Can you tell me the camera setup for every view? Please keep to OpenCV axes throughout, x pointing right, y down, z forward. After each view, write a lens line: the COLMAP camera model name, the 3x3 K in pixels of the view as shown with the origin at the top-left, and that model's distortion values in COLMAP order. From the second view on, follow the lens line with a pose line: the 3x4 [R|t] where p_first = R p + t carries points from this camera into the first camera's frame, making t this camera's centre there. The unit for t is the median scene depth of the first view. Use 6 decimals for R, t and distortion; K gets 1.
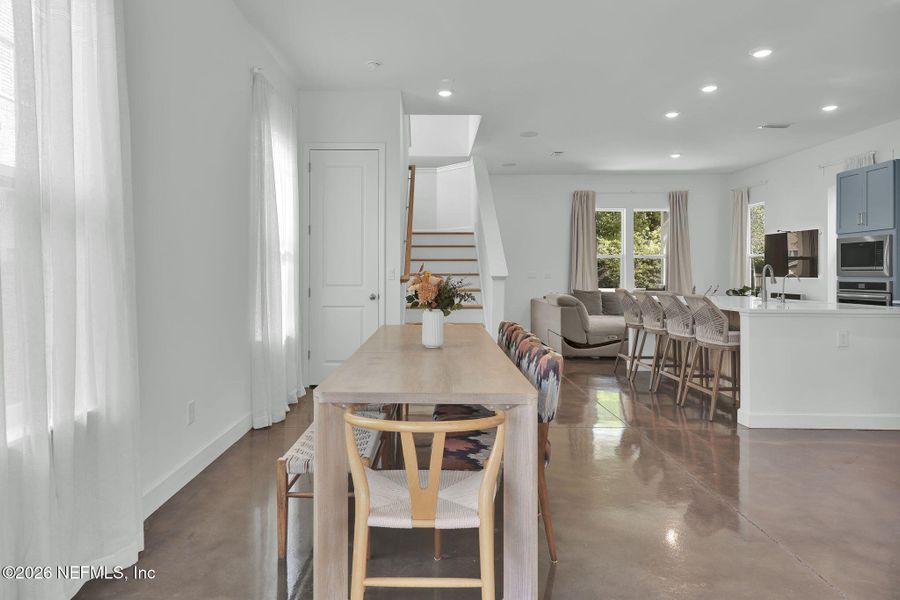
lens RADIAL K [[552.3, 0, 418.4], [0, 552.3, 272.1], [0, 0, 1]] dist [0.000415, -0.000171]
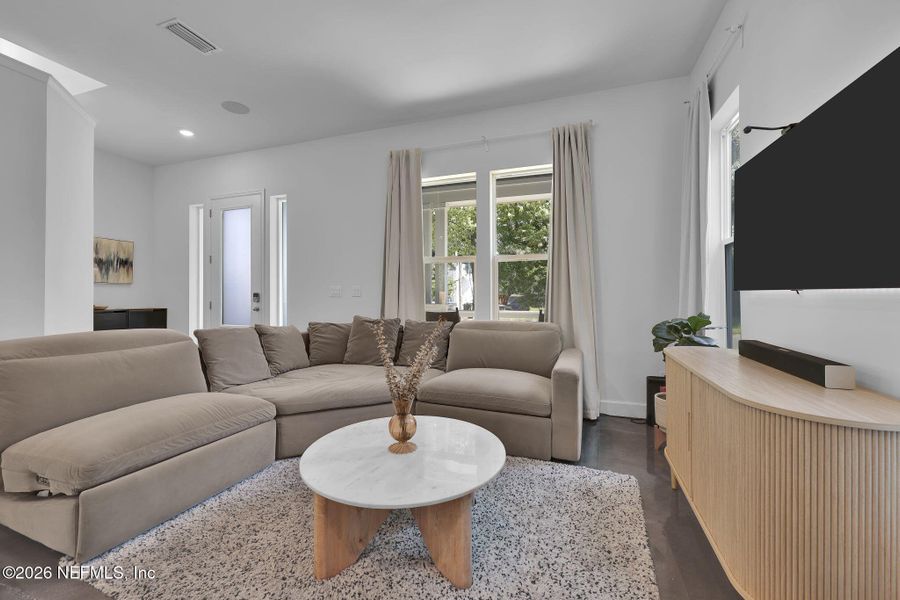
lens RADIAL K [[375.6, 0, 439.0], [0, 375.6, 297.7], [0, 0, 1]] dist [-0.007002, -0.000008]
pose [[0.943626, -0.000253, -0.331014, 0.721487], [0.004244, 0.999927, 0.011335, 0.012086], [0.330987, -0.012101, 0.943558, 0.969088]]
